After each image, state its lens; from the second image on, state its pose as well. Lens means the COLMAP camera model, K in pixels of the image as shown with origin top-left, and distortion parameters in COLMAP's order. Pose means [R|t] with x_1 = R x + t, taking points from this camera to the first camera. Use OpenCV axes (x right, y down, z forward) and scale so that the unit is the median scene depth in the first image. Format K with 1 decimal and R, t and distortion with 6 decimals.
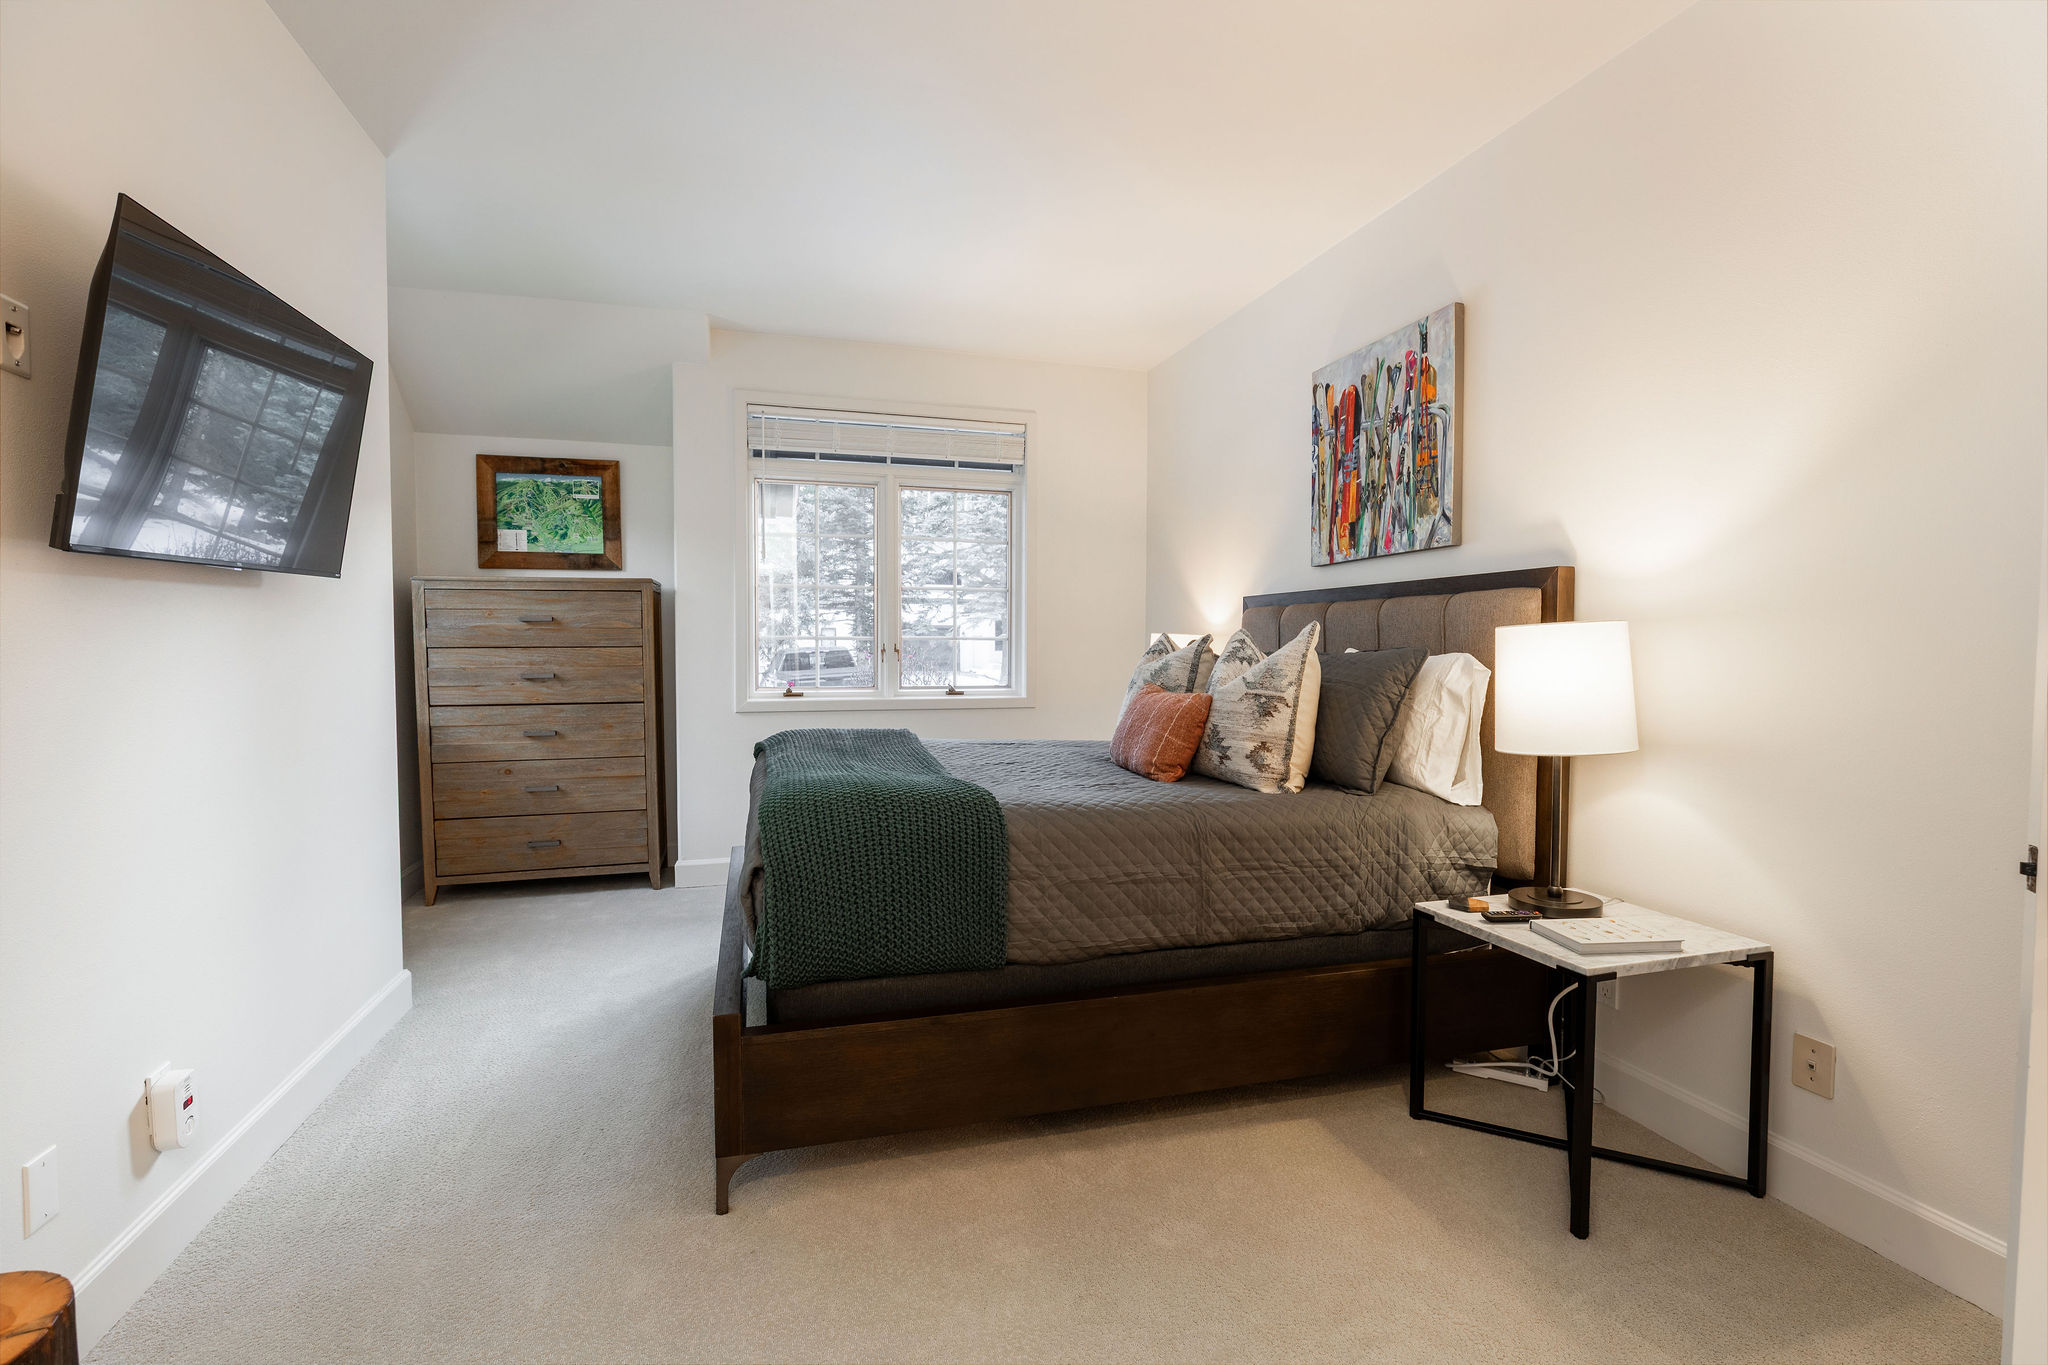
lens RADIAL K [[925.3, 0, 1023.3], [0, 925.3, 677.9], [0, 0, 1]] dist [-0.018415, 0.004971]
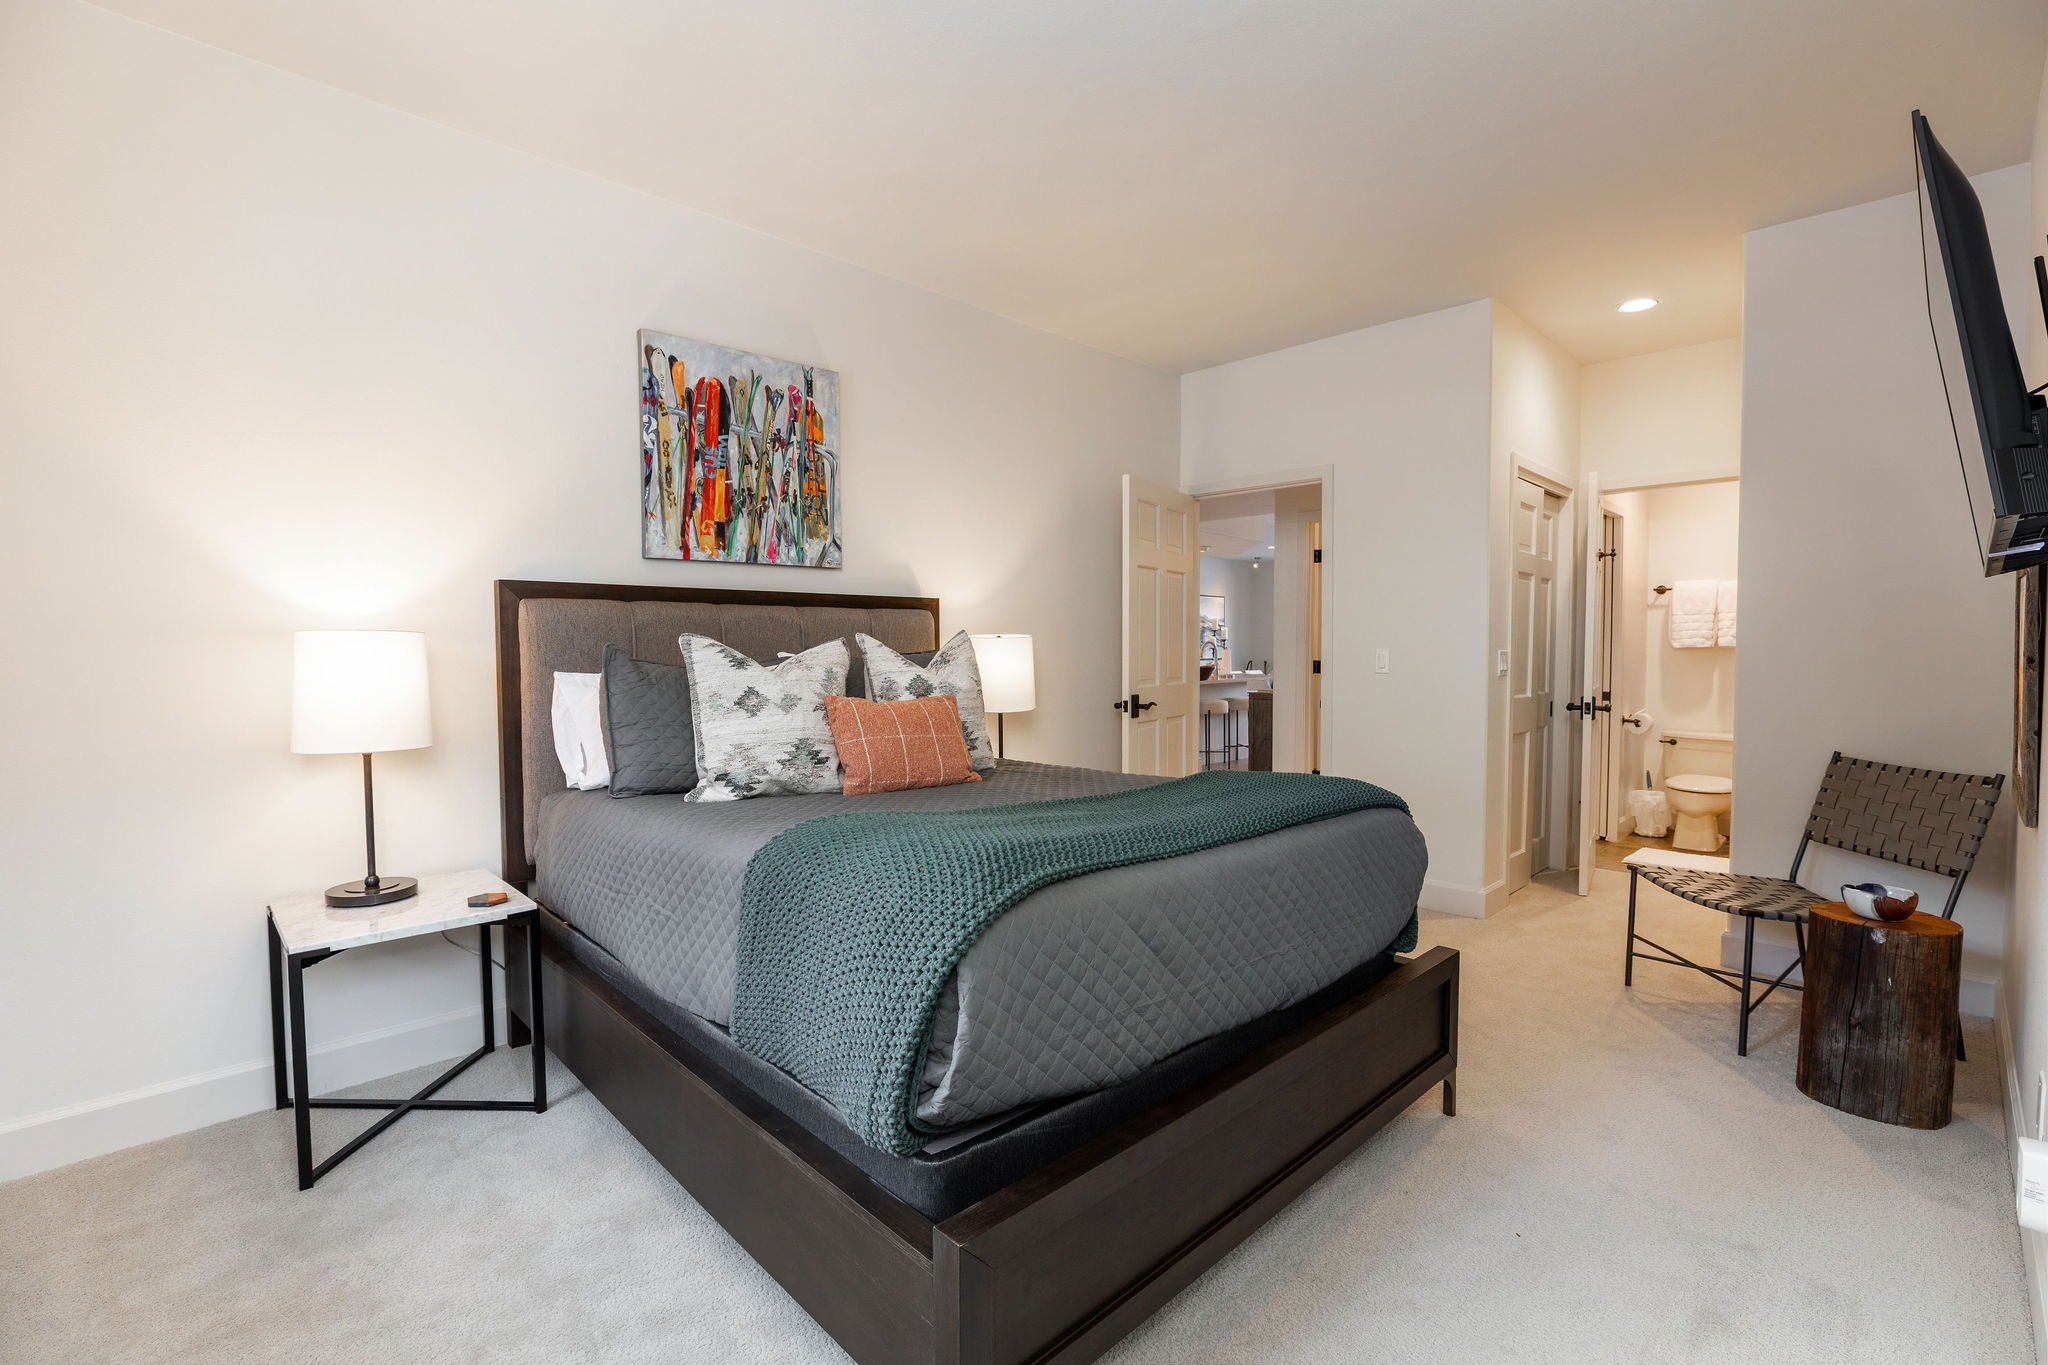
lens RADIAL K [[925.3, 0, 1023.4], [0, 925.3, 687.4], [0, 0, 1]] dist [-0.018415, 0.004971]
pose [[-0.462875, -0.039742, 0.885532, -0.682783], [0.032539, 0.997559, 0.061778, -0.047615], [-0.885826, 0.057410, -0.460452, 1.228529]]
